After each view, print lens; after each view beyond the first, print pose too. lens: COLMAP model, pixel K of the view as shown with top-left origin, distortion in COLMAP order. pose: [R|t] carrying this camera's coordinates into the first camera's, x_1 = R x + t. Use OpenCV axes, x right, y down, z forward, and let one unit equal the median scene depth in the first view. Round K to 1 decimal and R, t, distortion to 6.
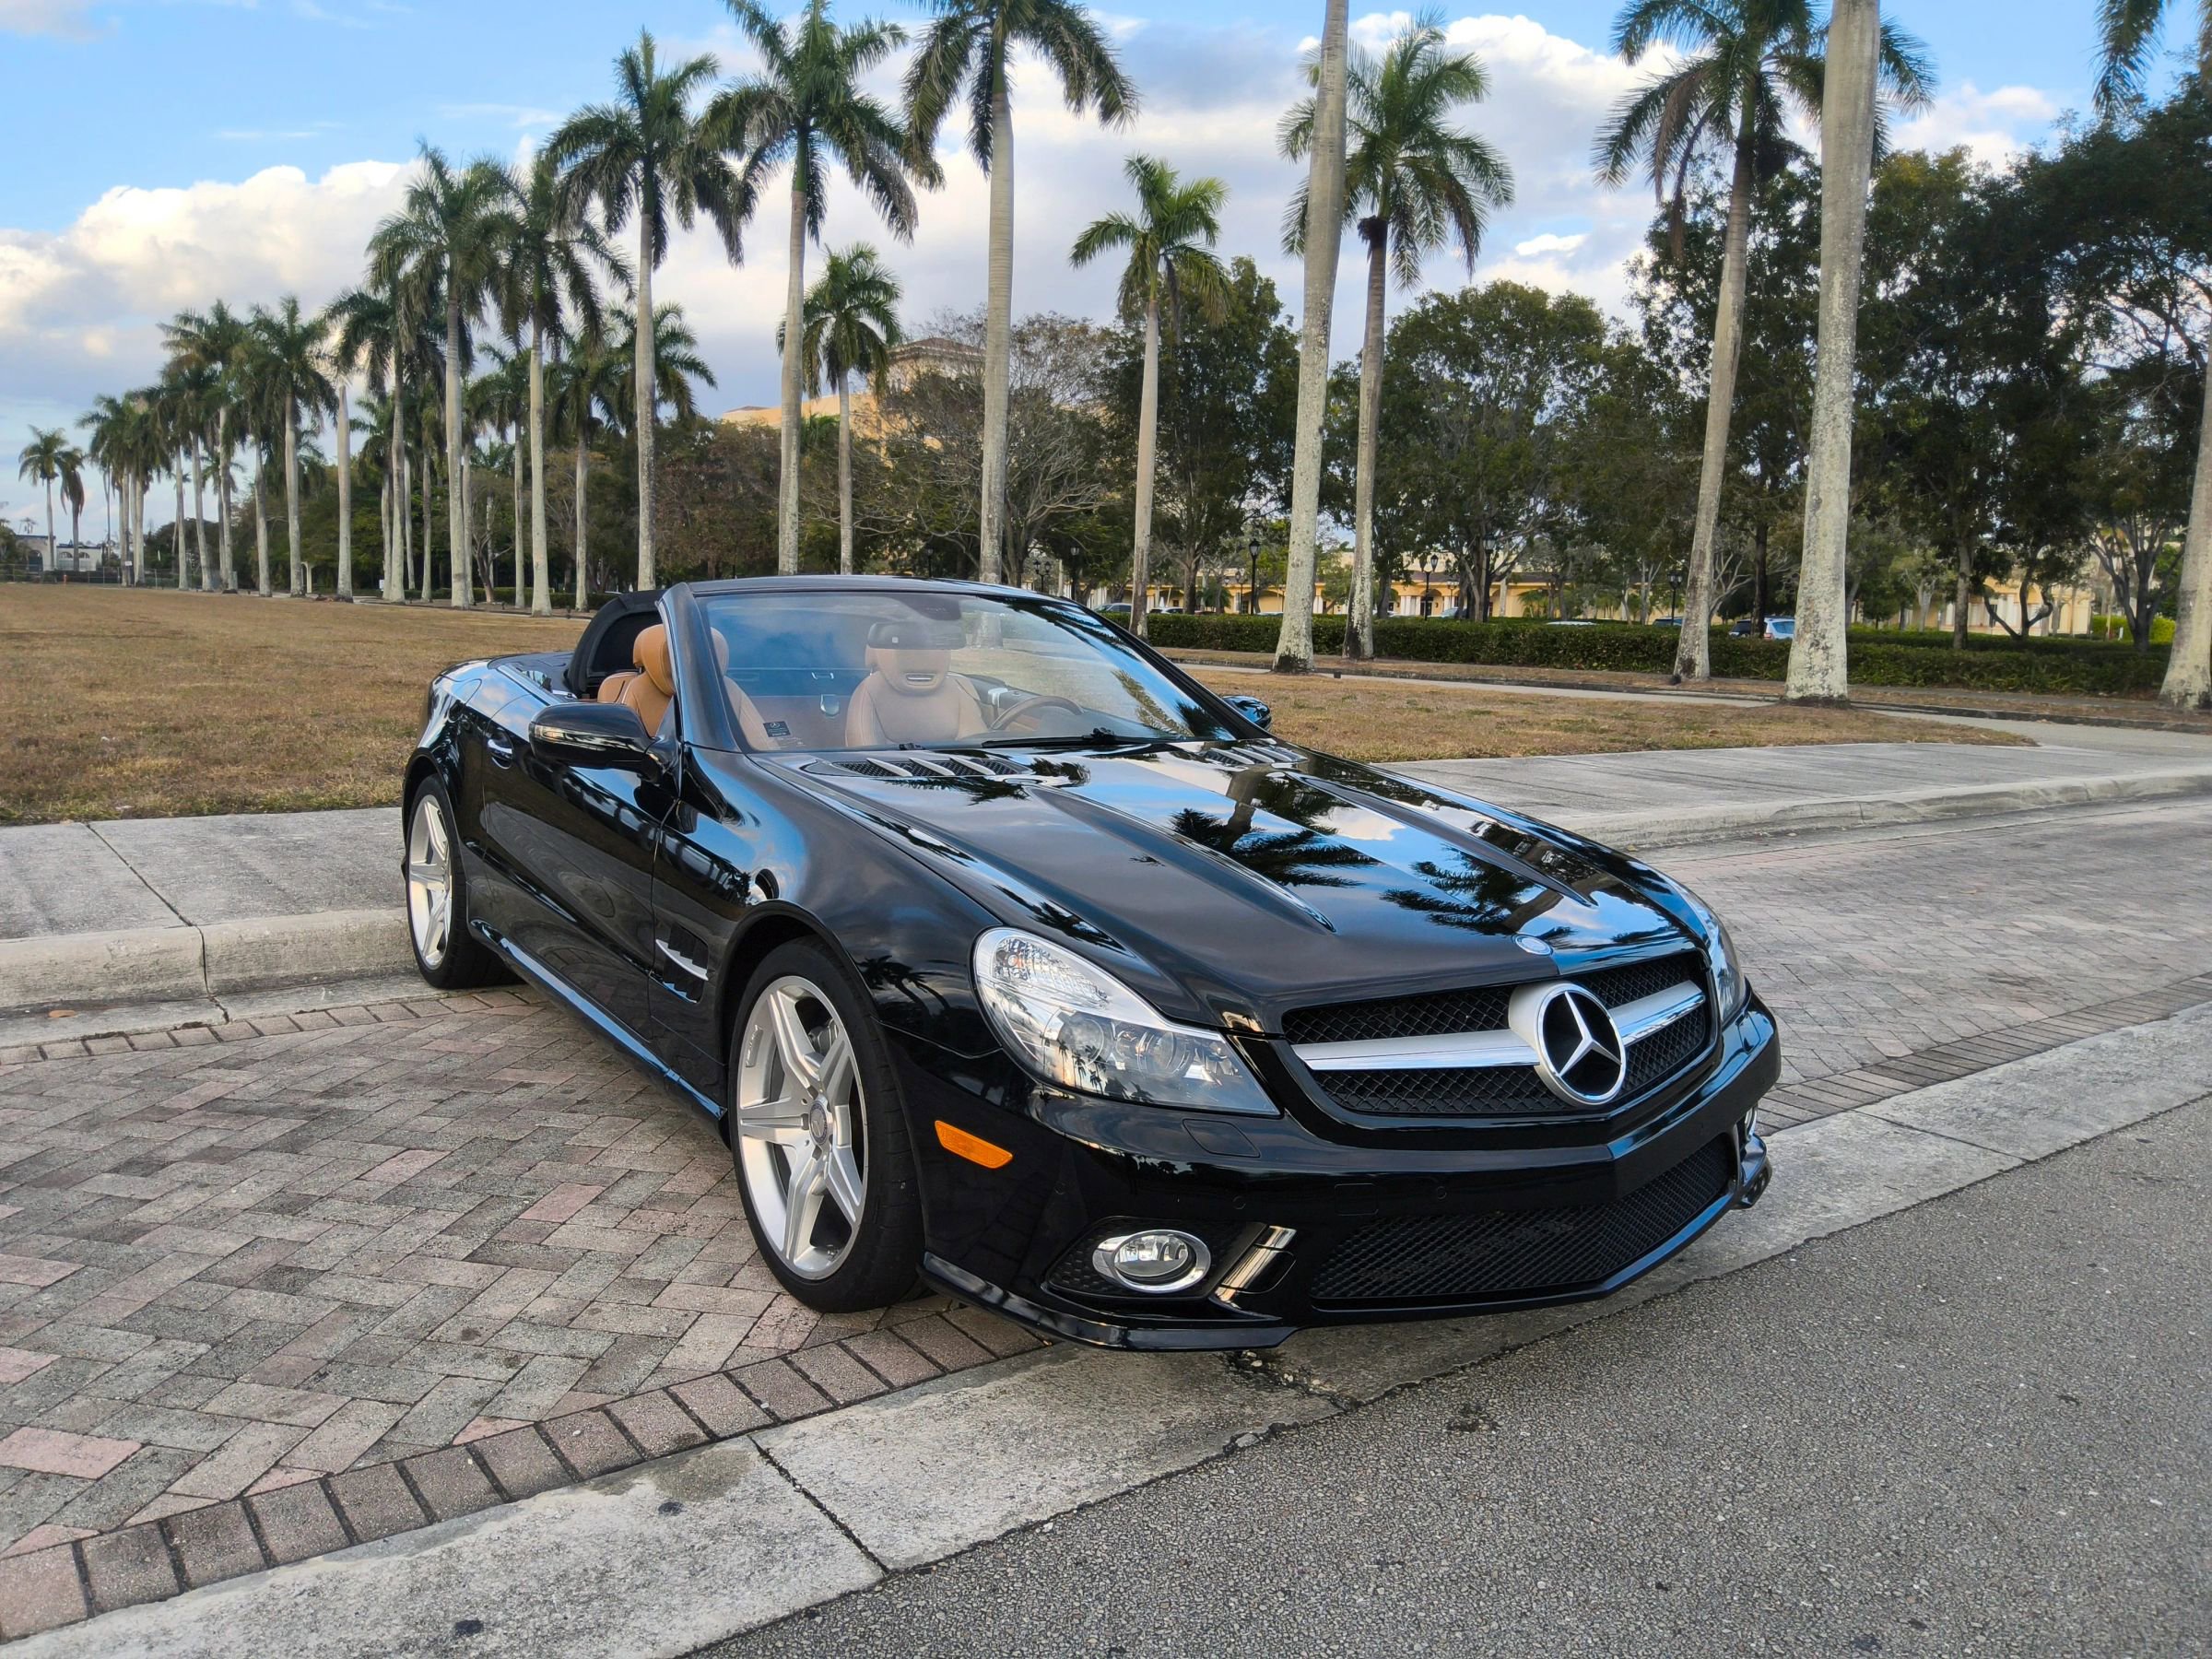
lens RADIAL K [[1653.2, 0, 1088.6], [0, 1653.2, 875.7], [0, 0, 1]] dist [0.027907, -0.058051]
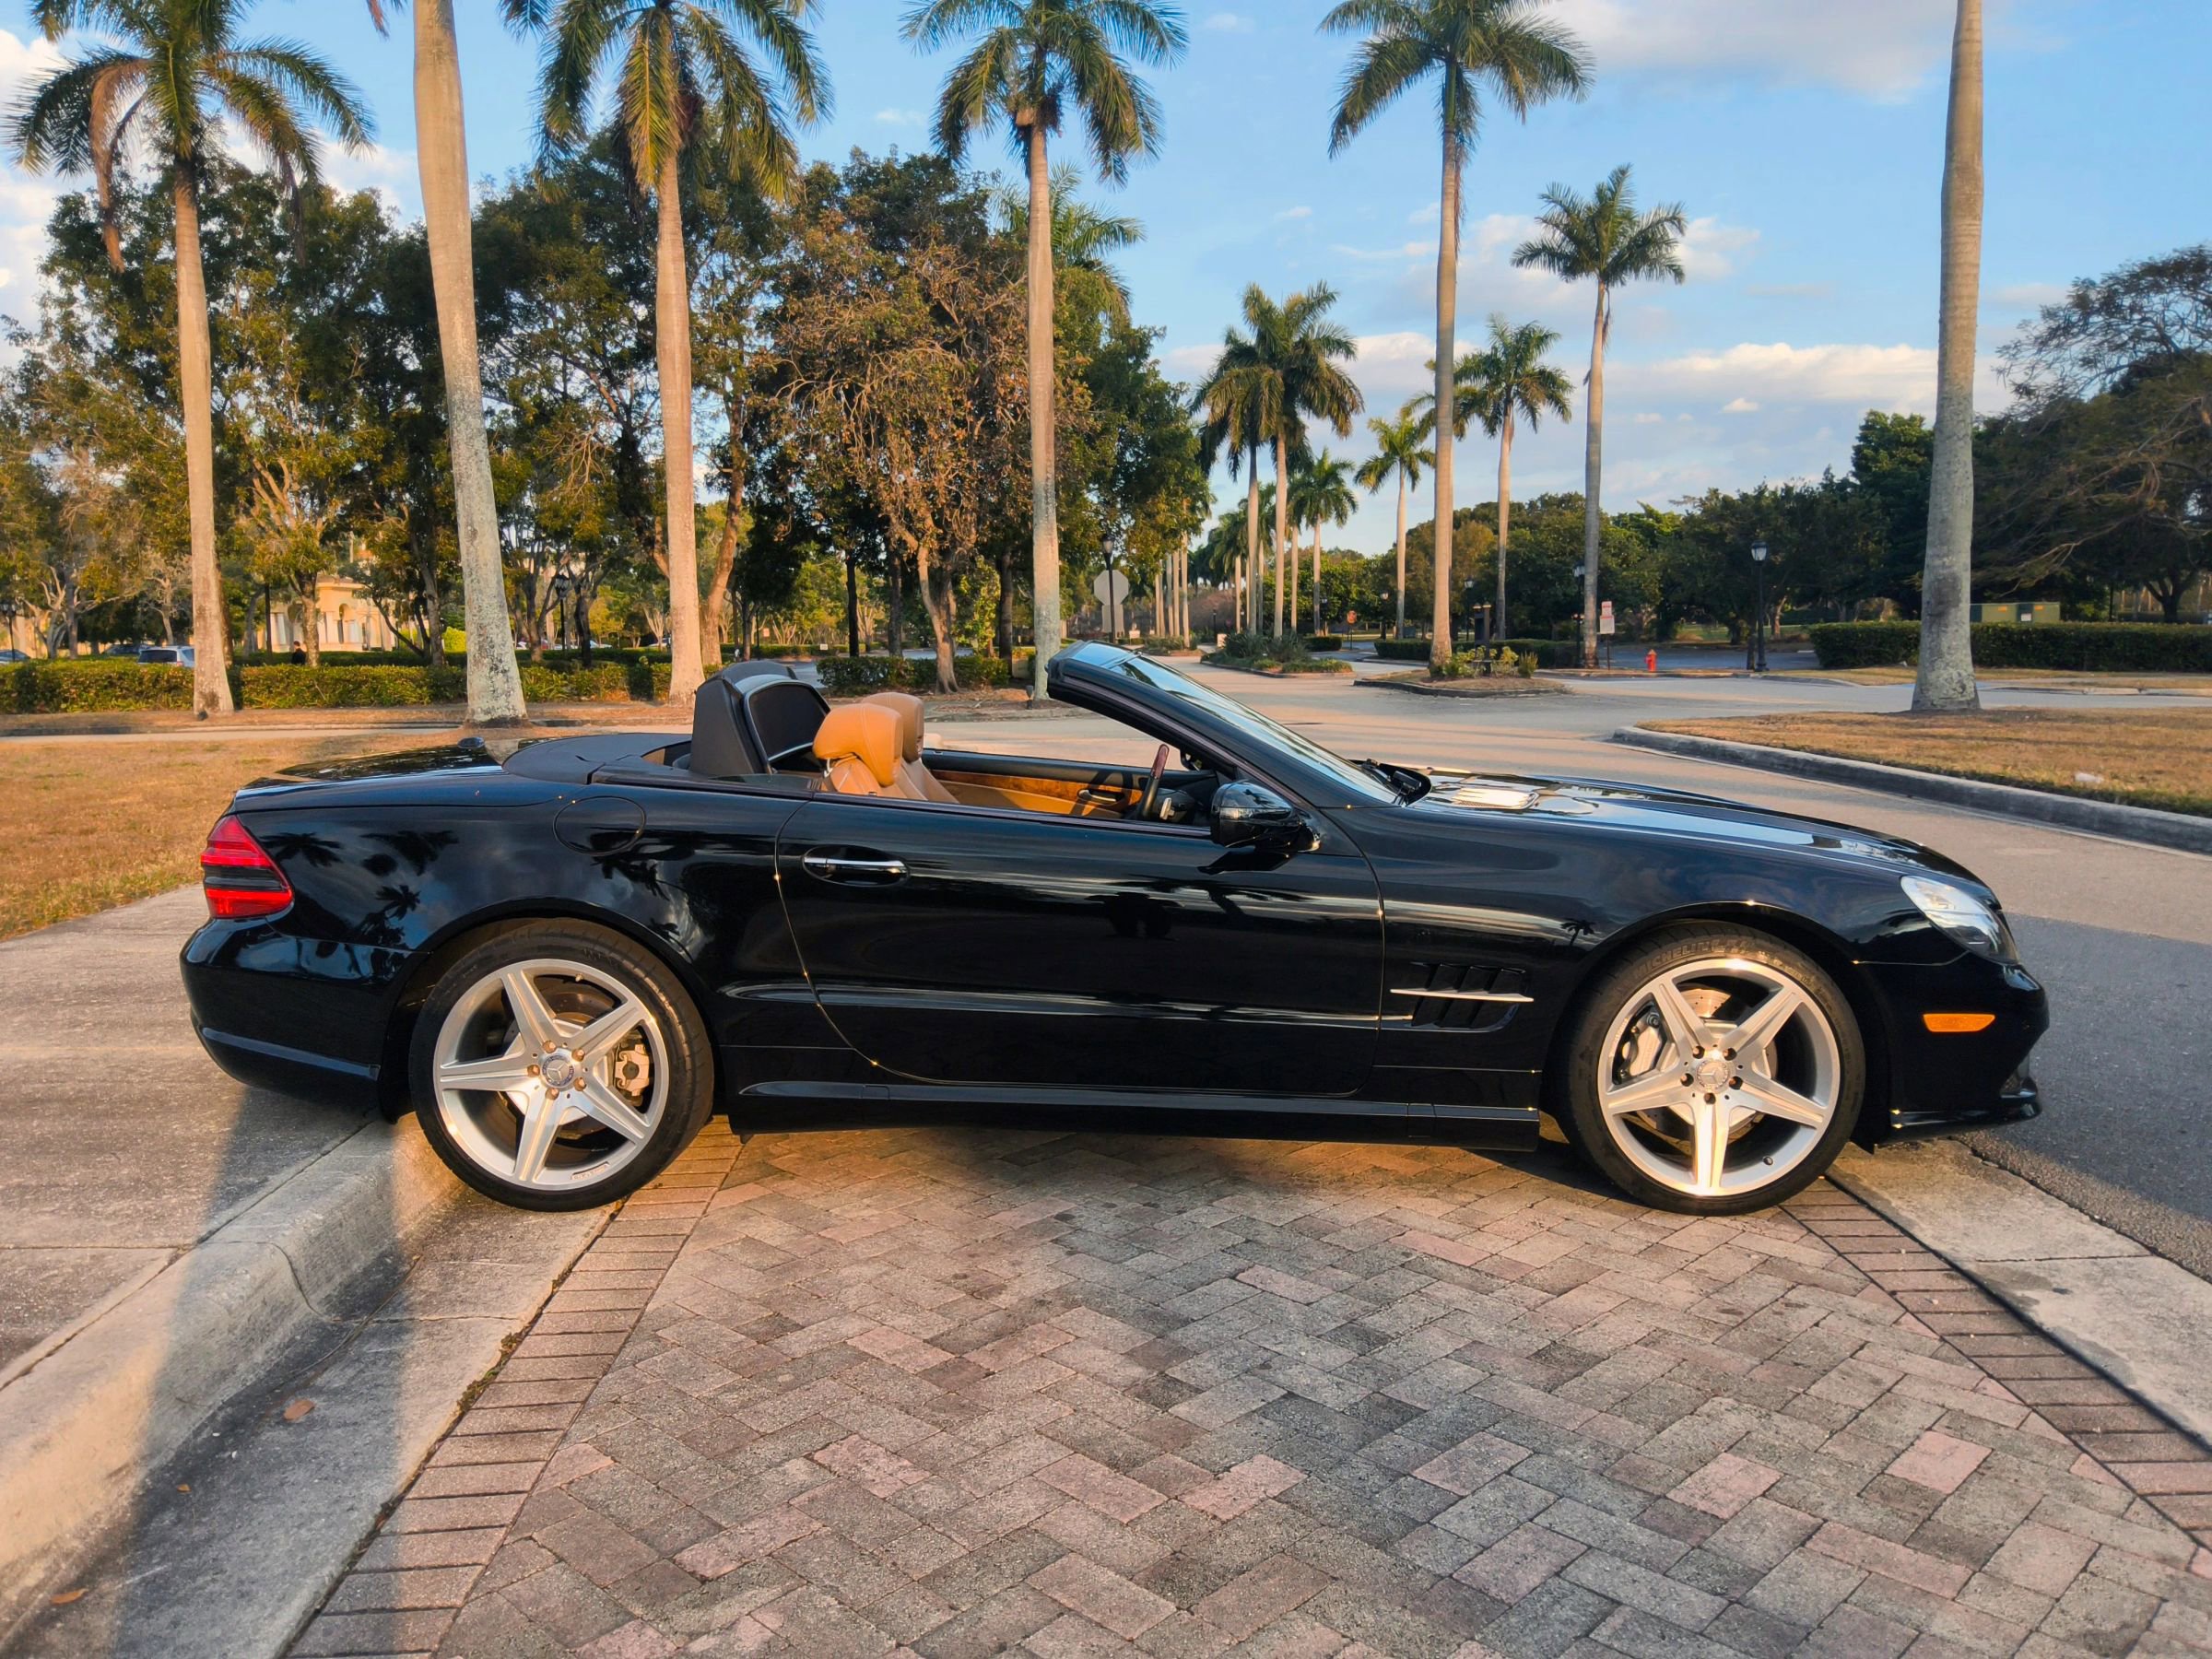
lens RADIAL K [[1653.2, 0, 1088.6], [0, 1653.2, 875.7], [0, 0, 1]] dist [0.027907, -0.058051]
pose [[0.583250, -0.153875, 0.797585, -0.198489], [0.163202, 0.984070, 0.070508, -0.023058], [-0.795729, 0.089044, 0.599071, 0.084229]]
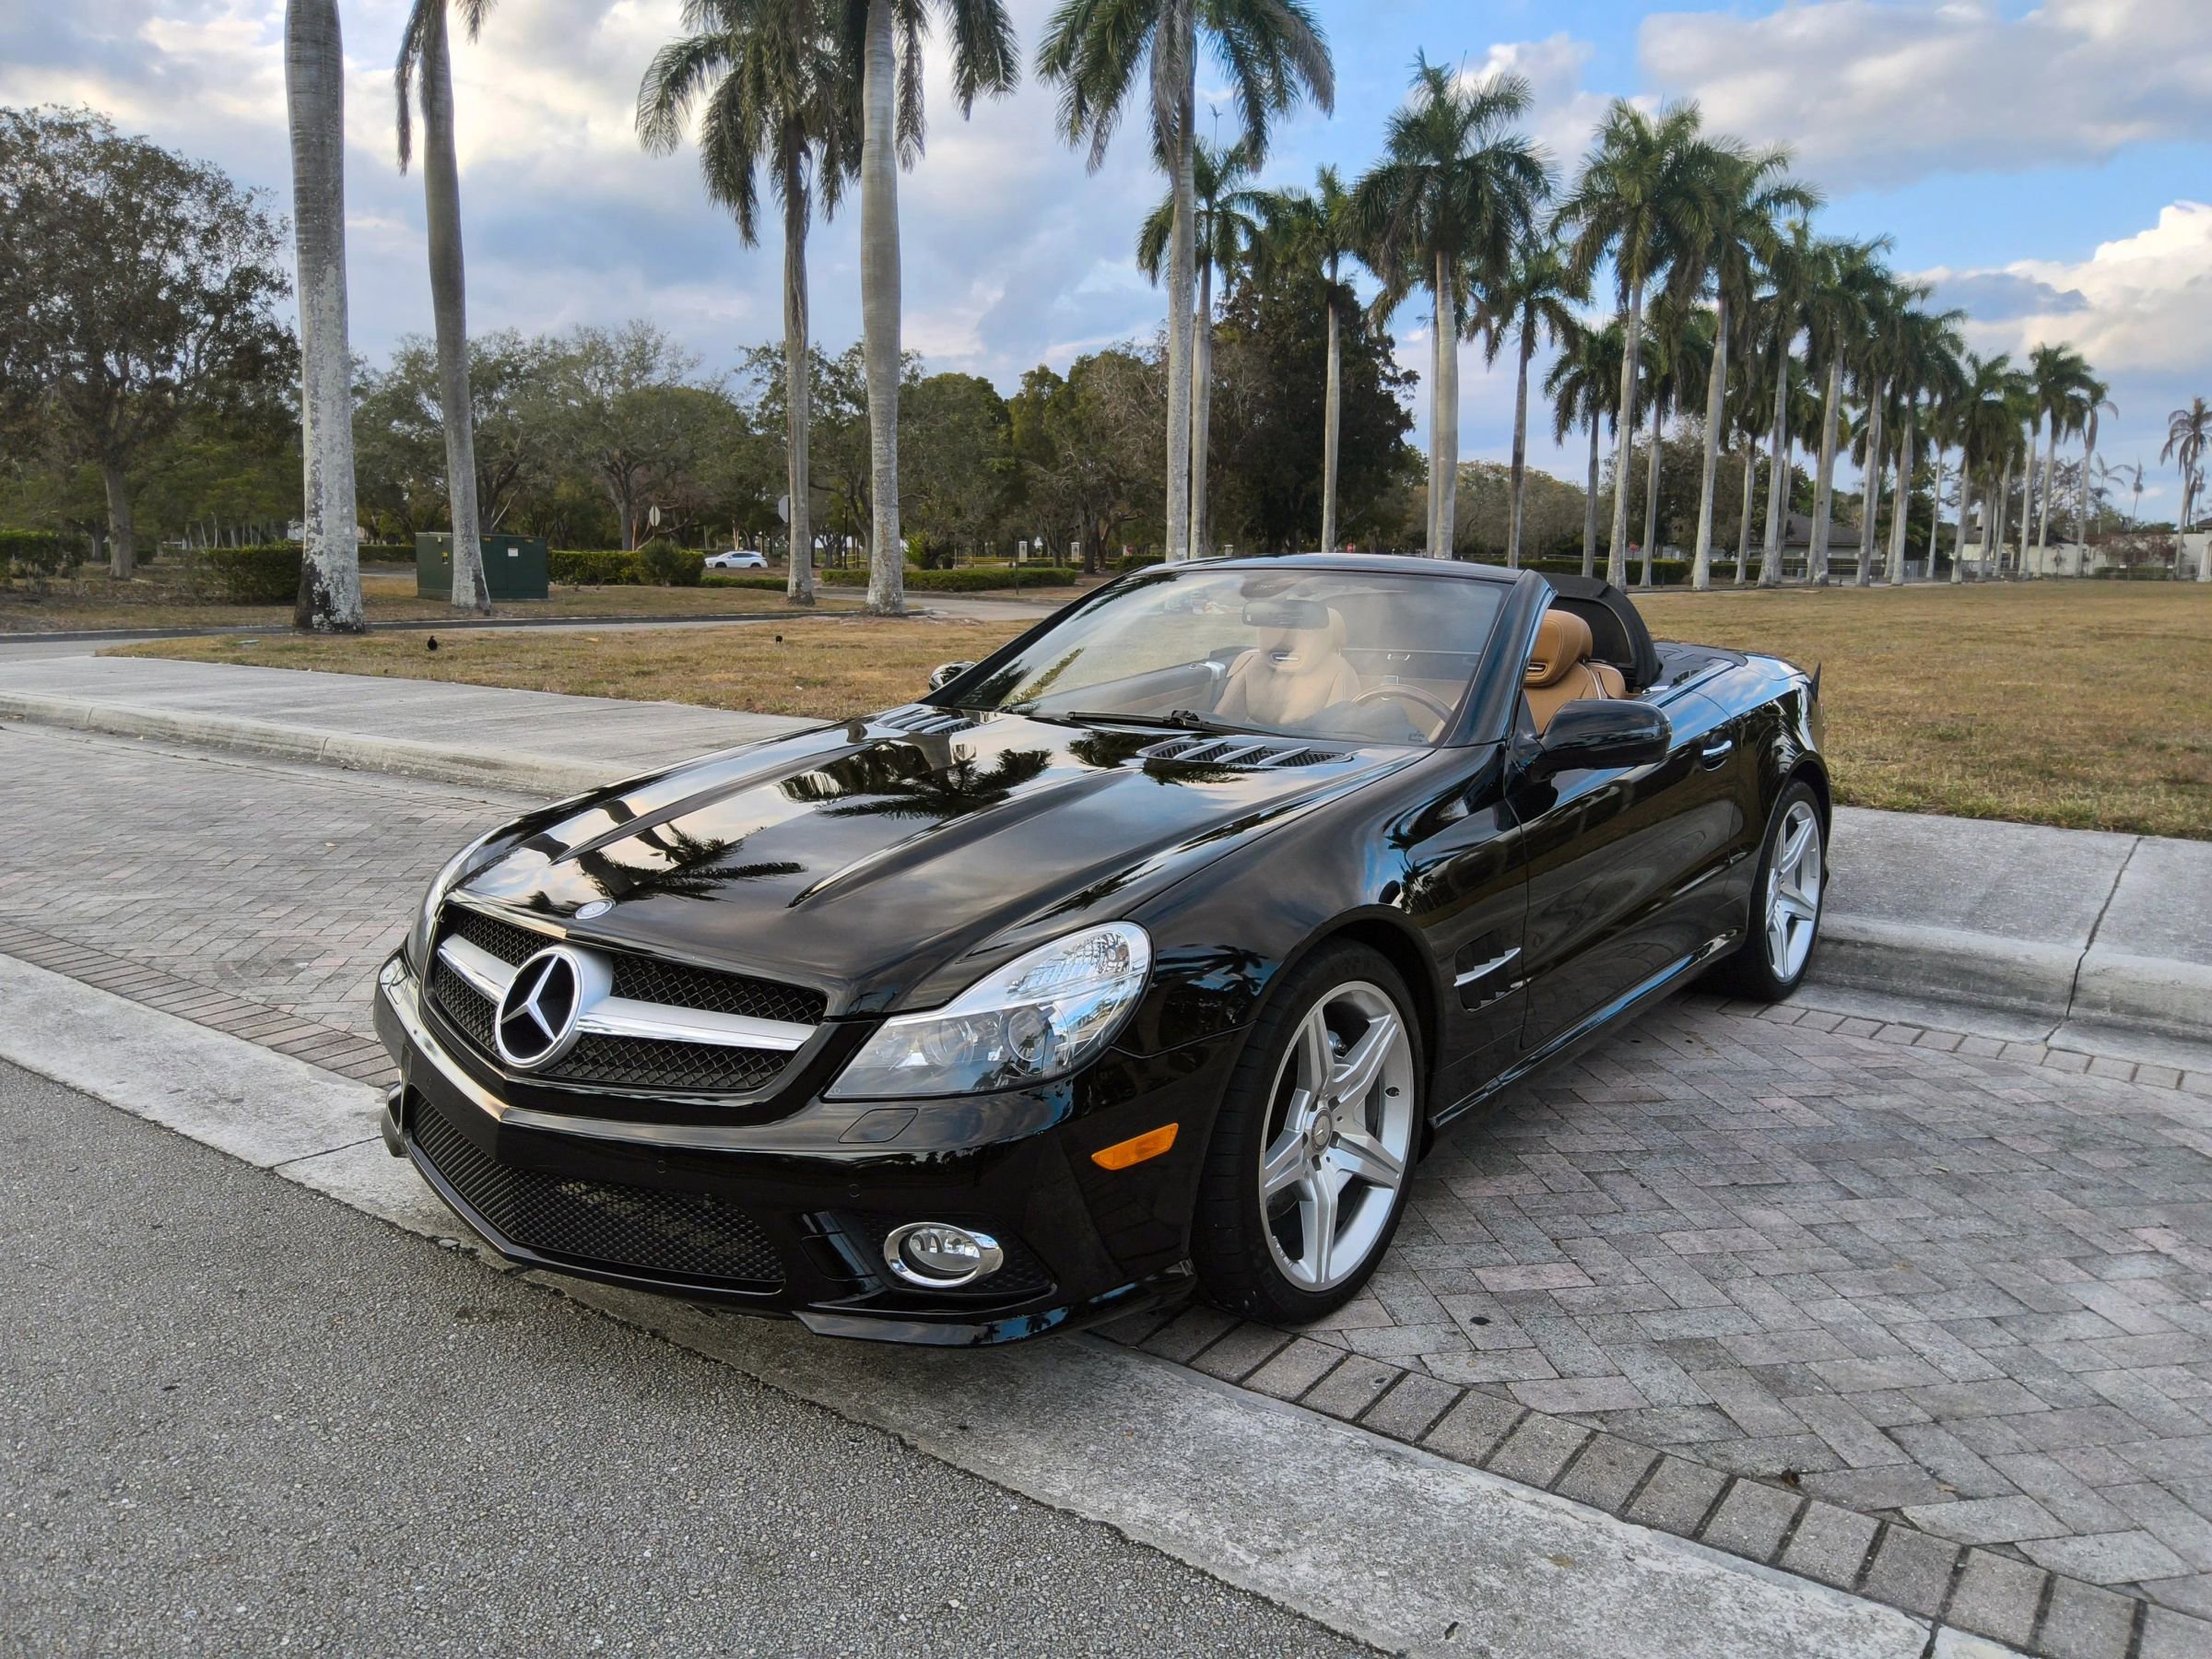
lens RADIAL K [[1653.2, 0, 1088.6], [0, 1653.2, 875.7], [0, 0, 1]] dist [0.027907, -0.058051]
pose [[0.303545, 0.154630, -0.940186, 0.163921], [-0.156649, 0.981416, 0.110835, -0.017183], [0.939852, 0.113636, 0.322127, 0.121716]]
